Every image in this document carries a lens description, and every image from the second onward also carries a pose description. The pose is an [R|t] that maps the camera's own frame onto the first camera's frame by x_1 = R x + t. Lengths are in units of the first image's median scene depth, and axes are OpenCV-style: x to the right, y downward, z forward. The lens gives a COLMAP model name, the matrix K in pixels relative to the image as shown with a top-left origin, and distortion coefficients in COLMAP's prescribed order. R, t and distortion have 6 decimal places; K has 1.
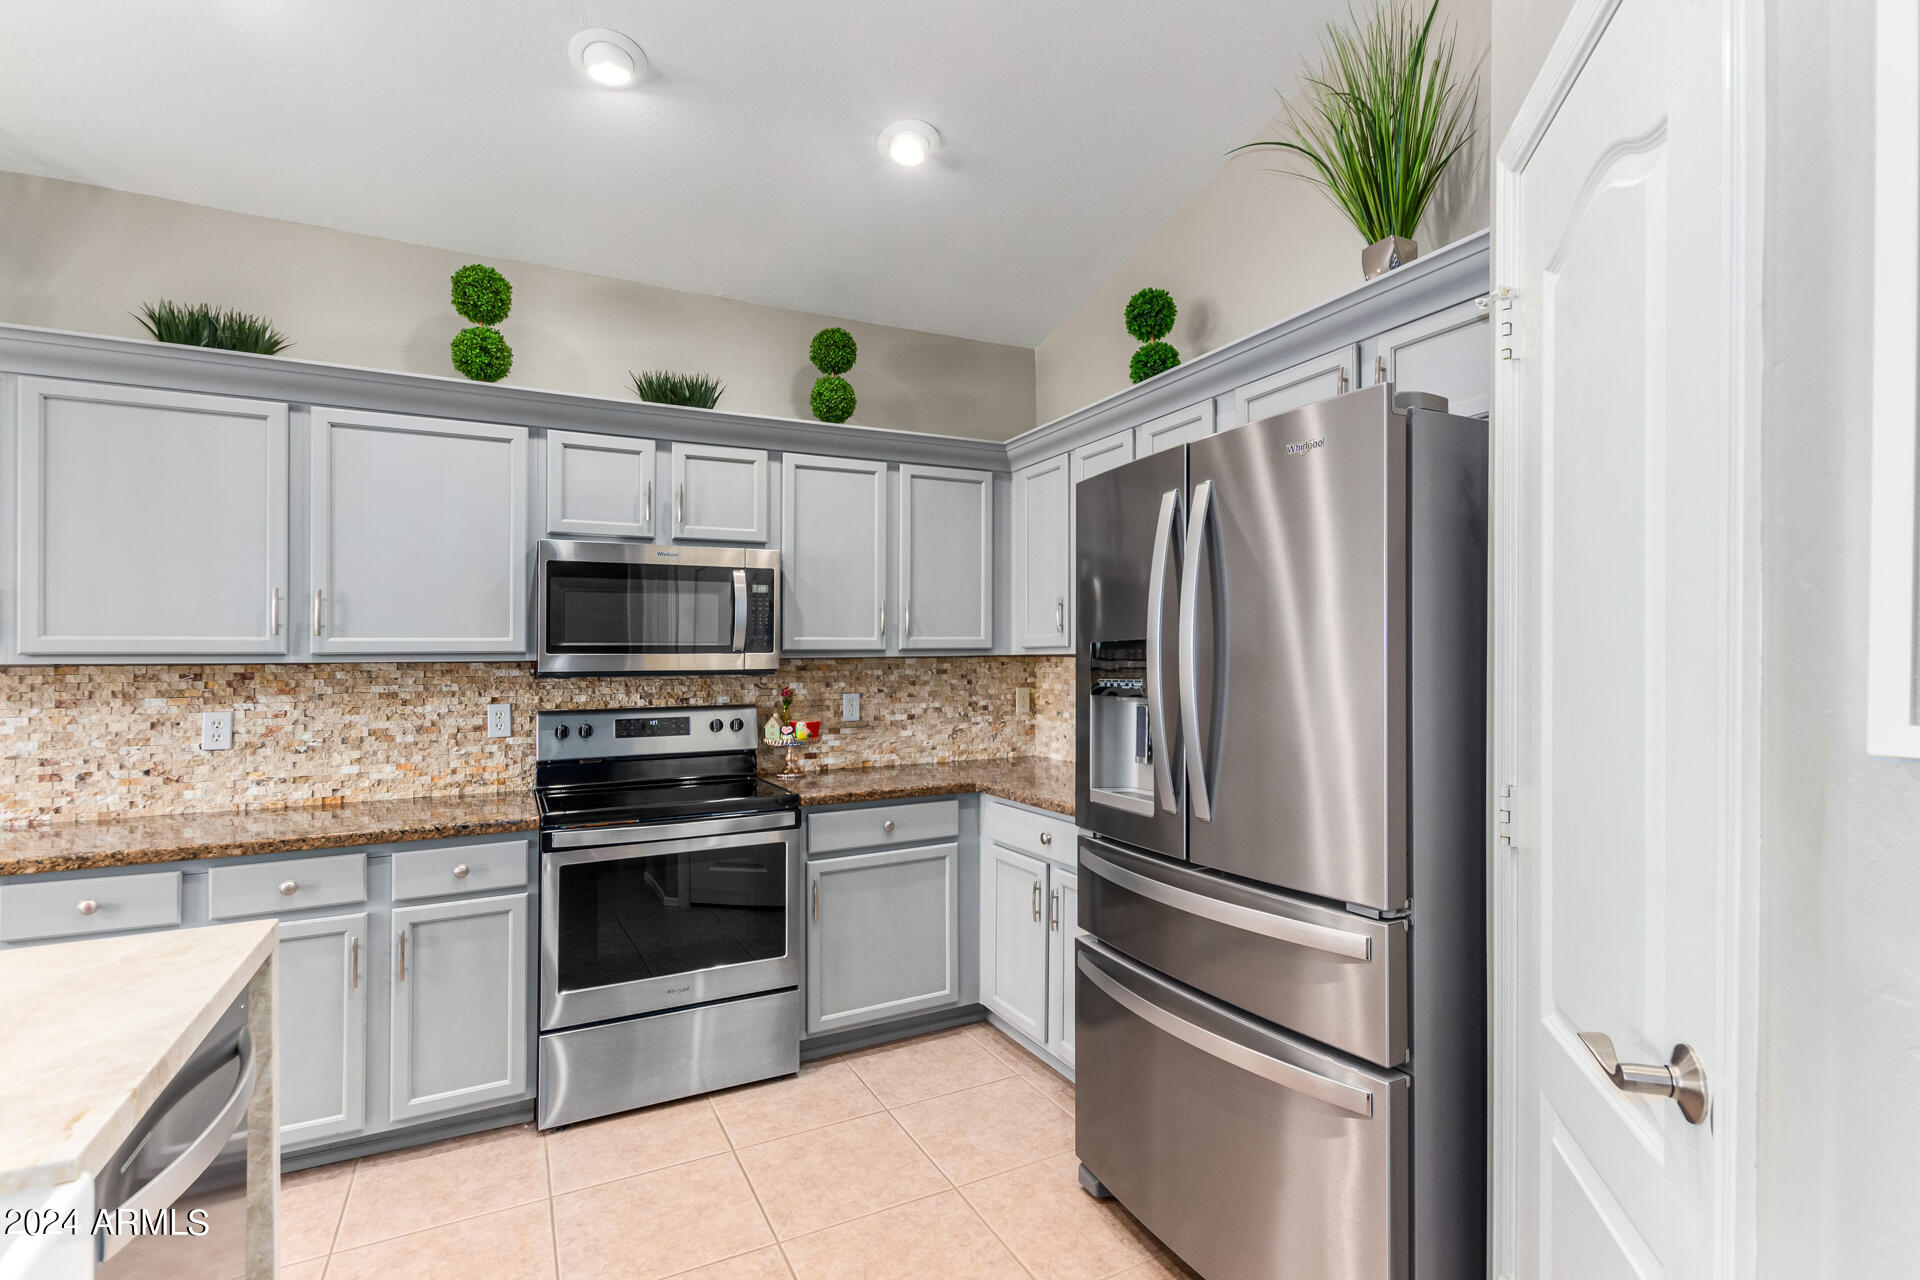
lens RADIAL K [[900.6, 0, 968.5], [0, 900.6, 654.3], [0, 0, 1]] dist [0.008752, -0.001235]
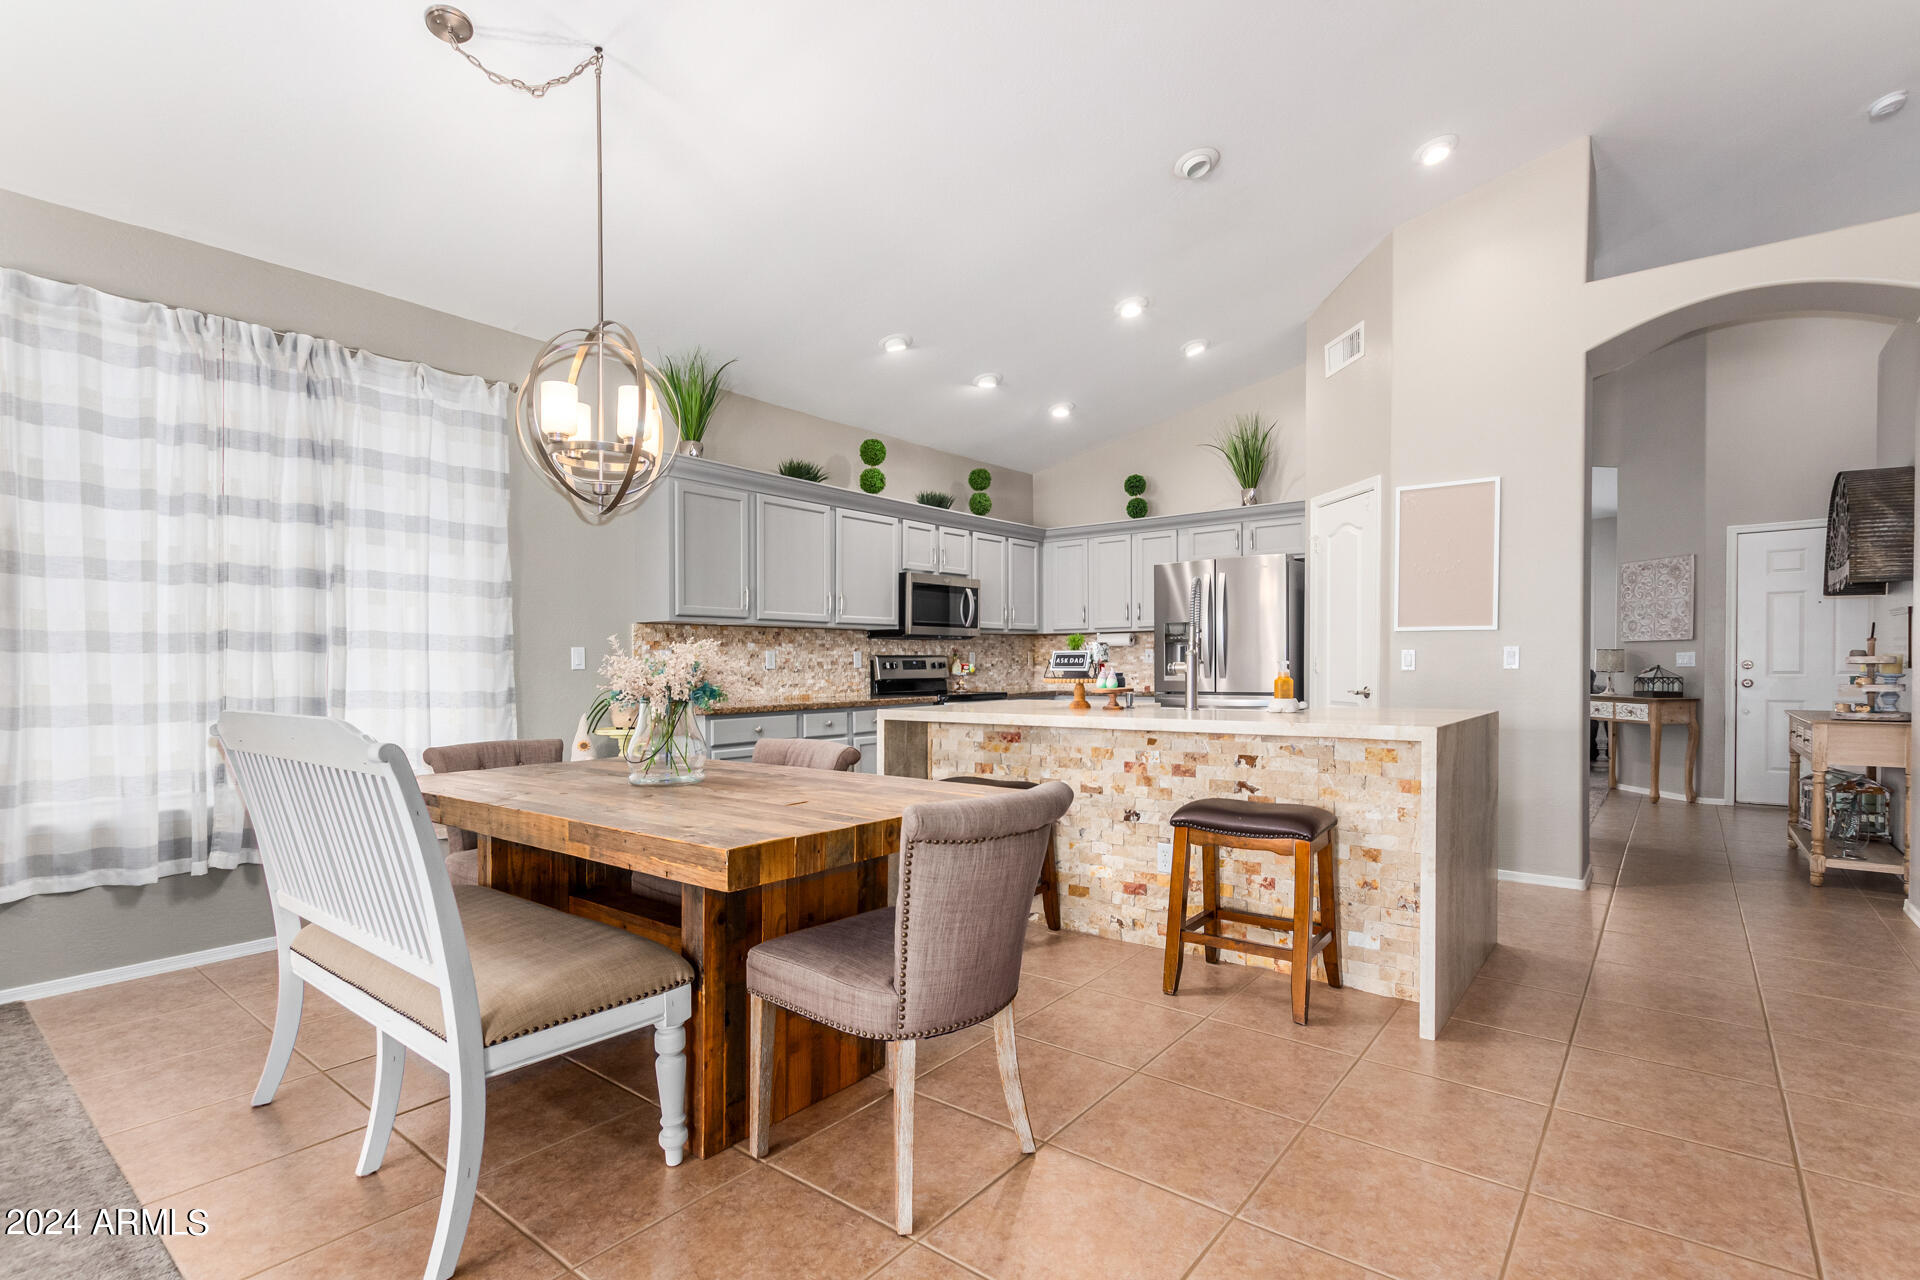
lens RADIAL K [[913.6, 0, 965.6], [0, 913.6, 682.7], [0, 0, 1]] dist [0.004658, 0.000650]
pose [[0.910223, -0.005413, 0.414084, -1.226290], [-0.004649, 0.999718, 0.023287, 0.081733], [-0.414093, -0.023121, 0.909941, -1.013146]]
